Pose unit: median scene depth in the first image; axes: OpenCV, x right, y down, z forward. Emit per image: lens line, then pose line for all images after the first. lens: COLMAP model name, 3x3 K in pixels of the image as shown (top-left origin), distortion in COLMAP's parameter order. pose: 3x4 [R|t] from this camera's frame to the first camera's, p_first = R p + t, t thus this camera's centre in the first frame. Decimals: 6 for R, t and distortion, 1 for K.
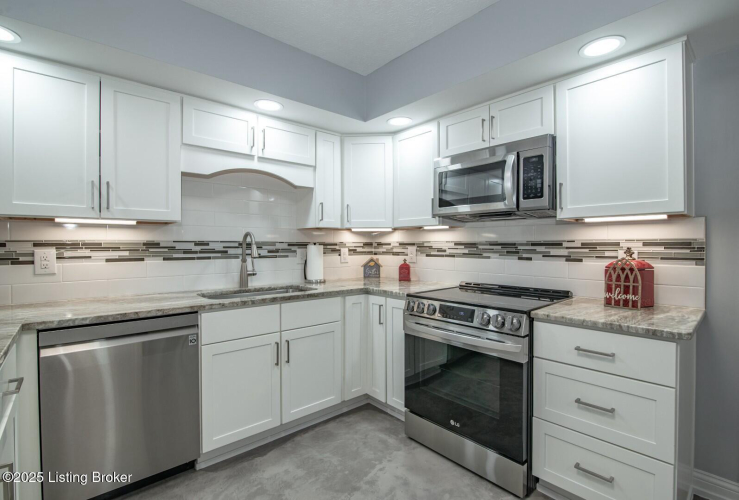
lens RADIAL K [[348.3, 0, 368.1], [0, 348.3, 245.8], [0, 0, 1]] dist [-0.015579, 0.000040]
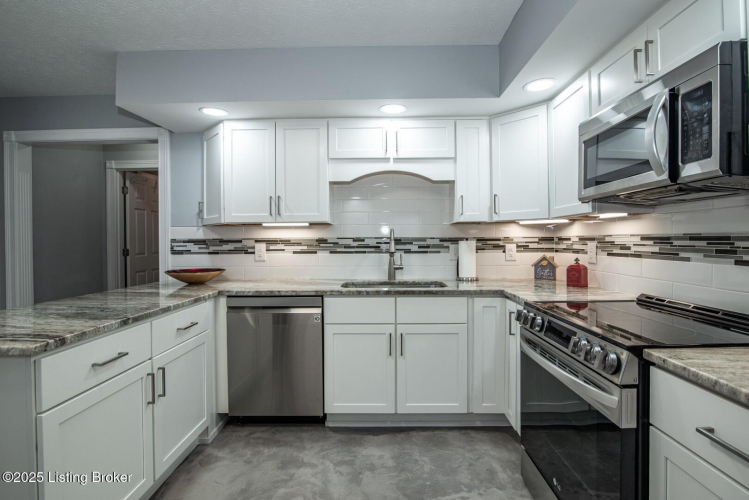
lens RADIAL K [[351.9, 0, 374.7], [0, 351.9, 241.0], [0, 0, 1]] dist [-0.019254, -0.000165]
pose [[0.740498, -0.002920, -0.672052, 0.372815], [0.002700, 0.999995, -0.001370, -0.000679], [0.672053, -0.000800, 0.740502, 0.162457]]
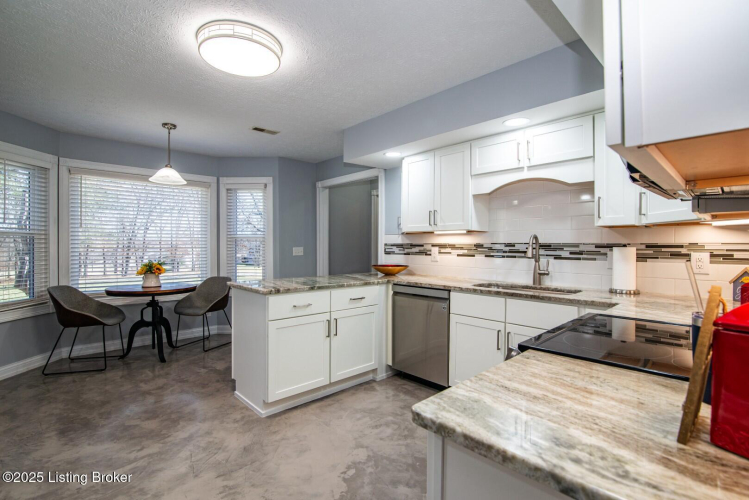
lens RADIAL K [[344.8, 0, 372.9], [0, 344.8, 247.1], [0, 0, 1]] dist [-0.016036, 0.000062]
pose [[0.030962, 0.006445, -0.999500, 0.775547], [-0.006851, 0.999957, 0.006236, -0.003474], [0.999497, 0.006655, 0.031005, 0.483937]]
